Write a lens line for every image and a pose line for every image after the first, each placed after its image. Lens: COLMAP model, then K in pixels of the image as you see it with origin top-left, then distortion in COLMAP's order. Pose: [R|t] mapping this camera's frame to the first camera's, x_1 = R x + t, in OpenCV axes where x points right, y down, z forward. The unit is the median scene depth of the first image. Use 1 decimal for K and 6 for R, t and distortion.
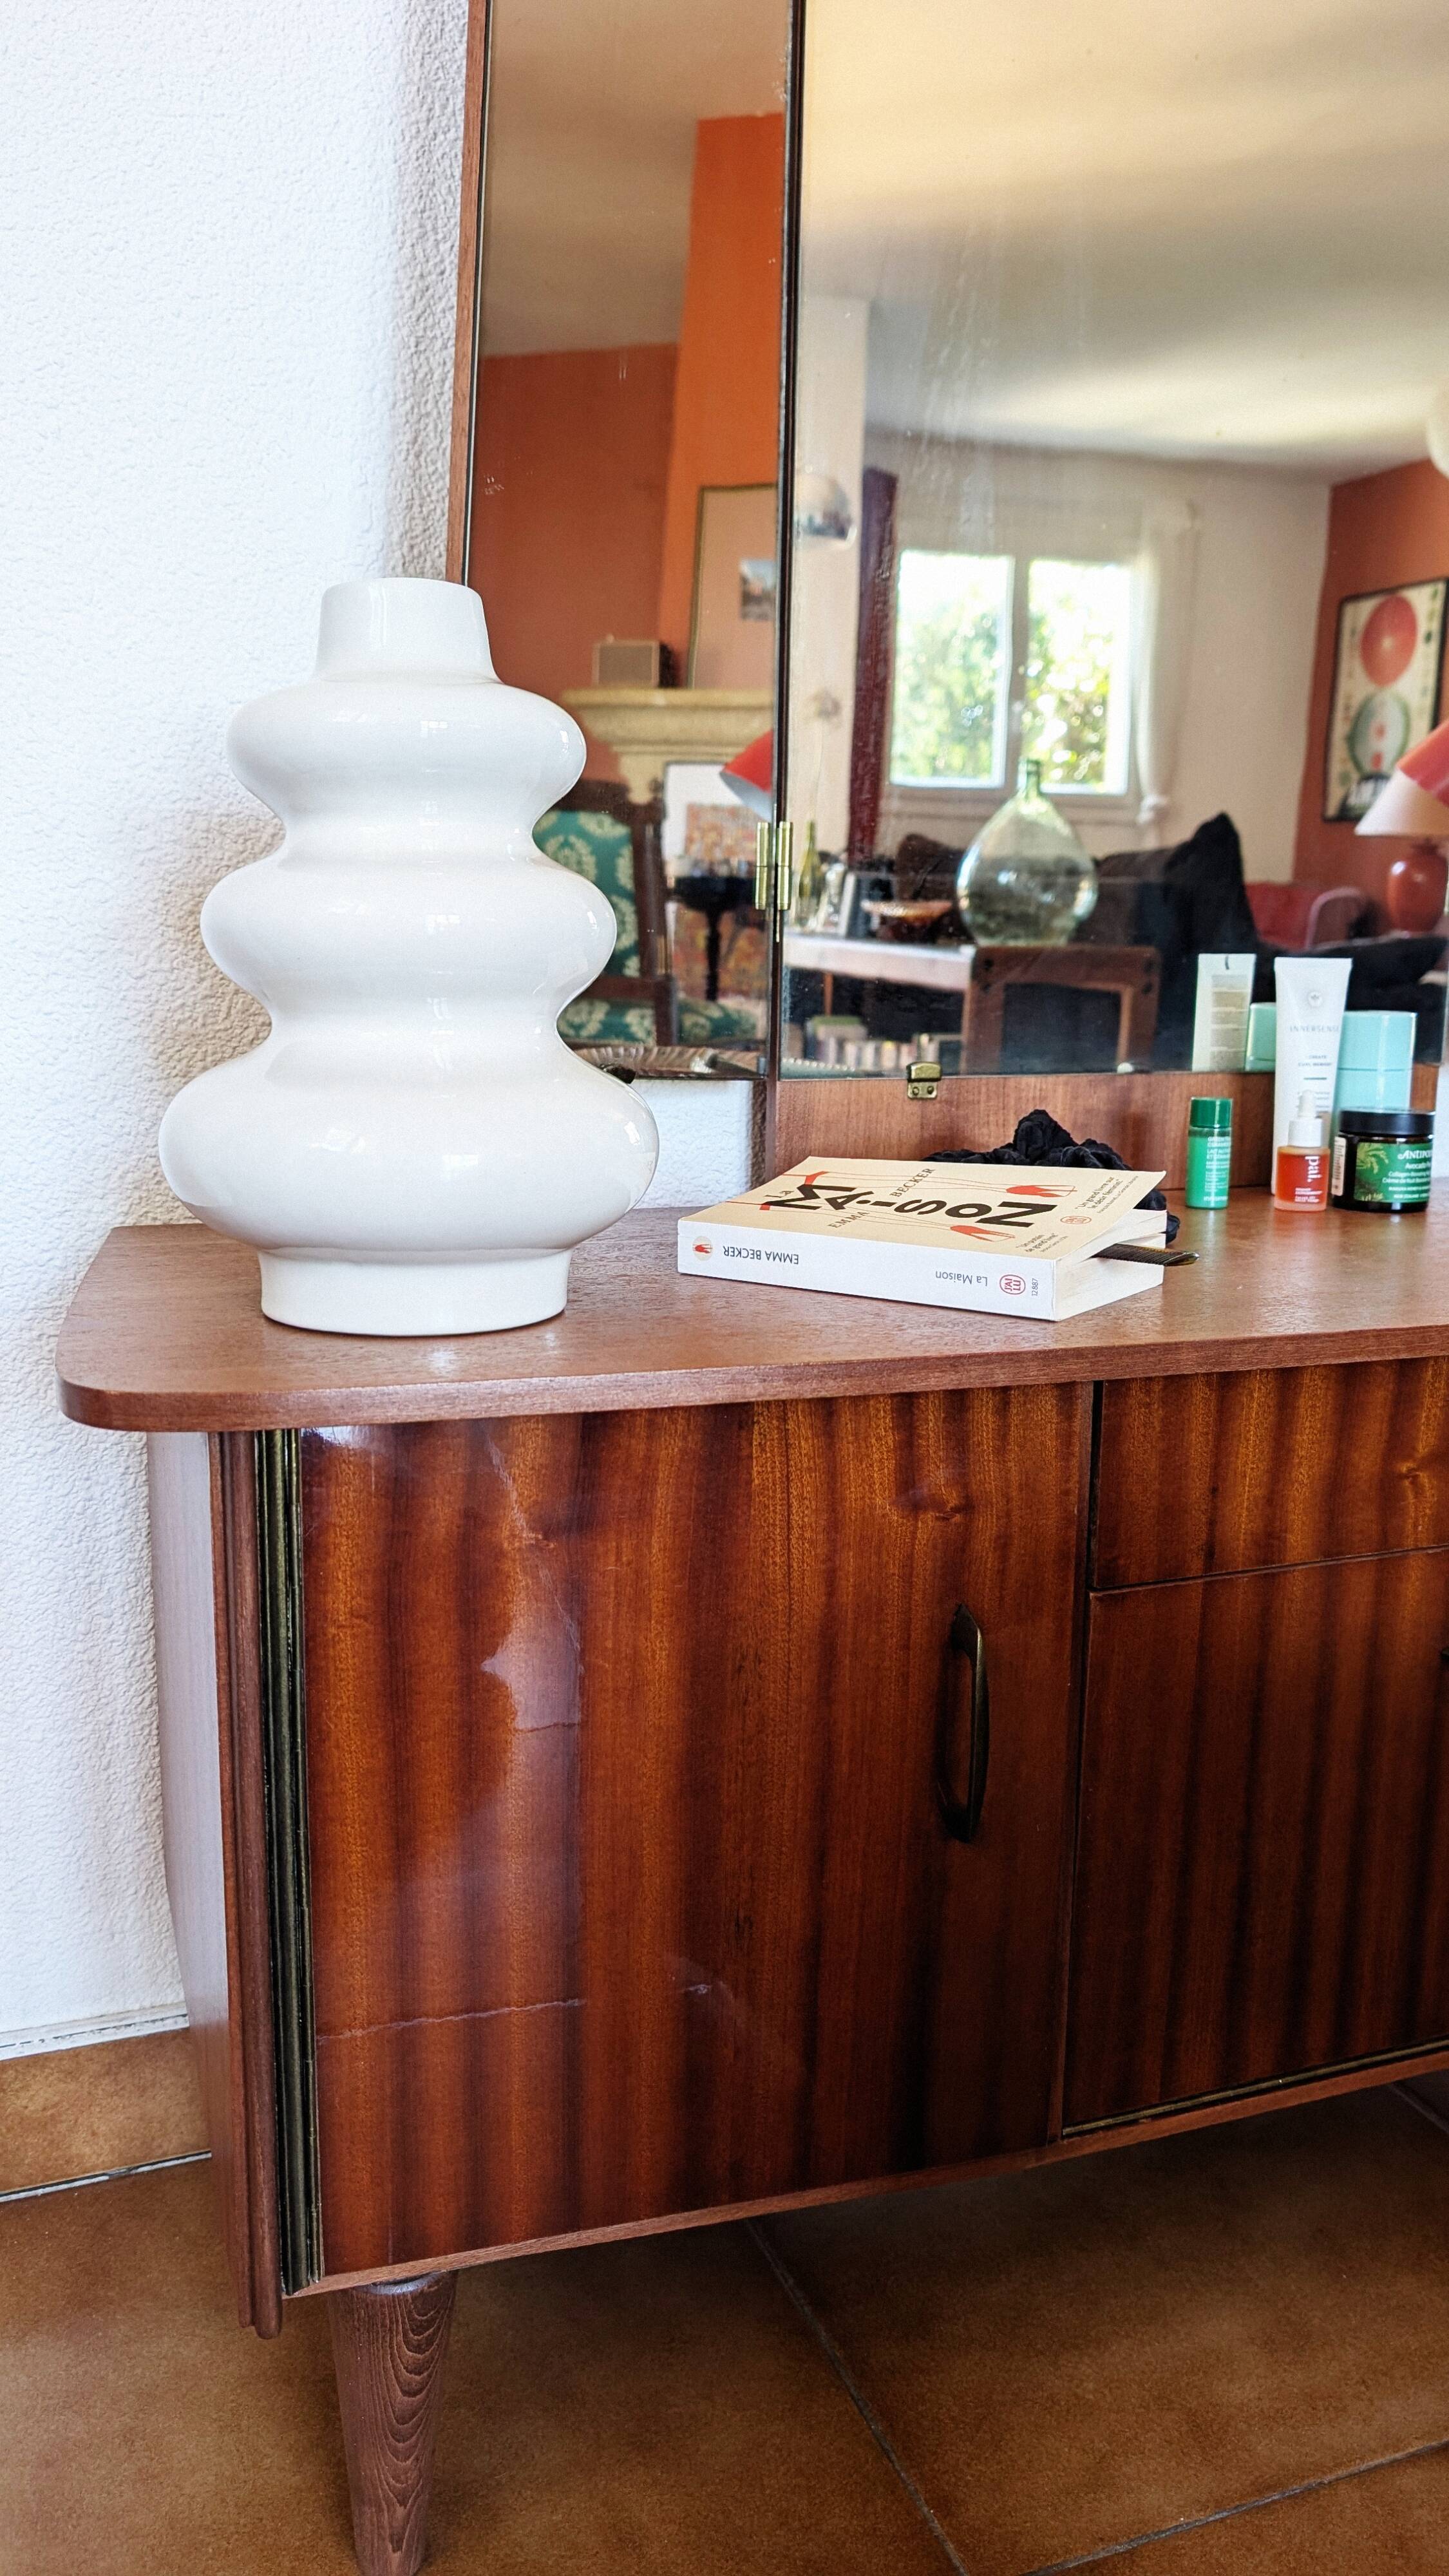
lens RADIAL K [[1888.2, 0, 713.9], [0, 1888.2, 1294.7], [0, 0, 1]] dist [0.024689, -0.029410]
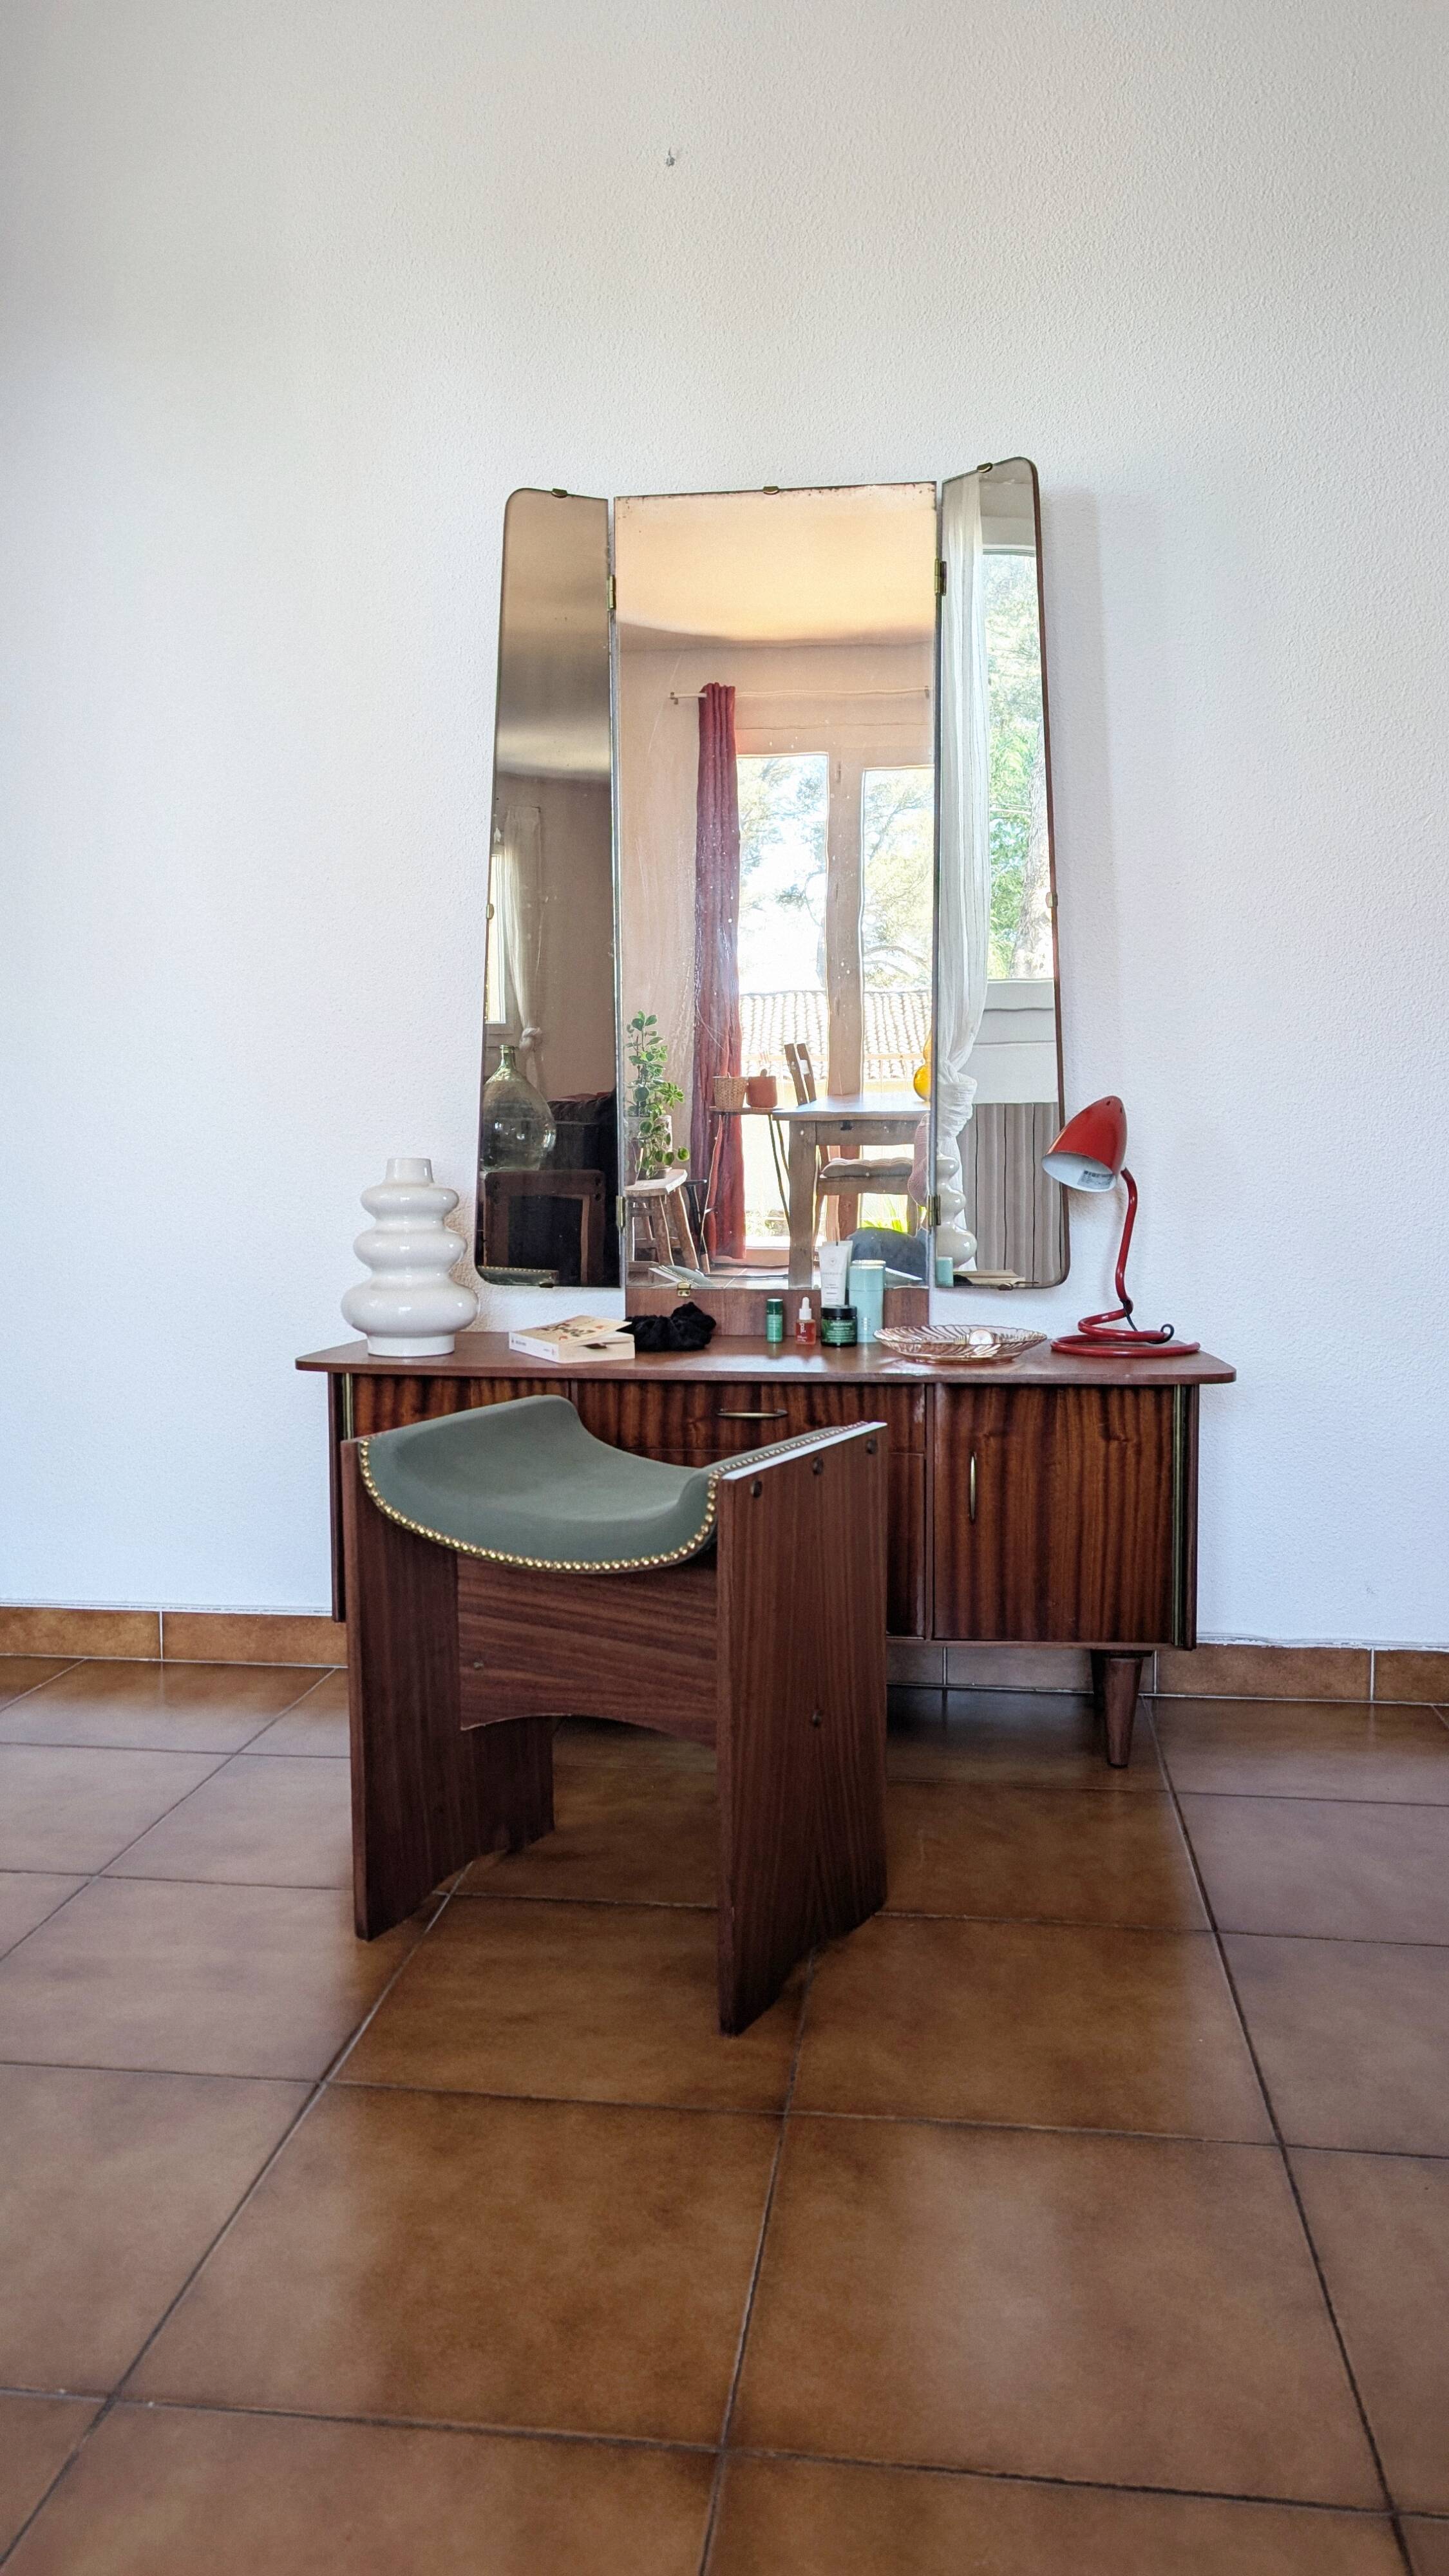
lens RADIAL K [[1888.2, 0, 727.9], [0, 1888.2, 1284.6], [0, 0, 1]] dist [0.024689, -0.029410]
pose [[0.886153, 0.025530, -0.462688, 1.745072], [-0.071019, 0.994168, -0.081161, 0.110698], [0.457918, 0.104781, 0.882798, -1.623379]]
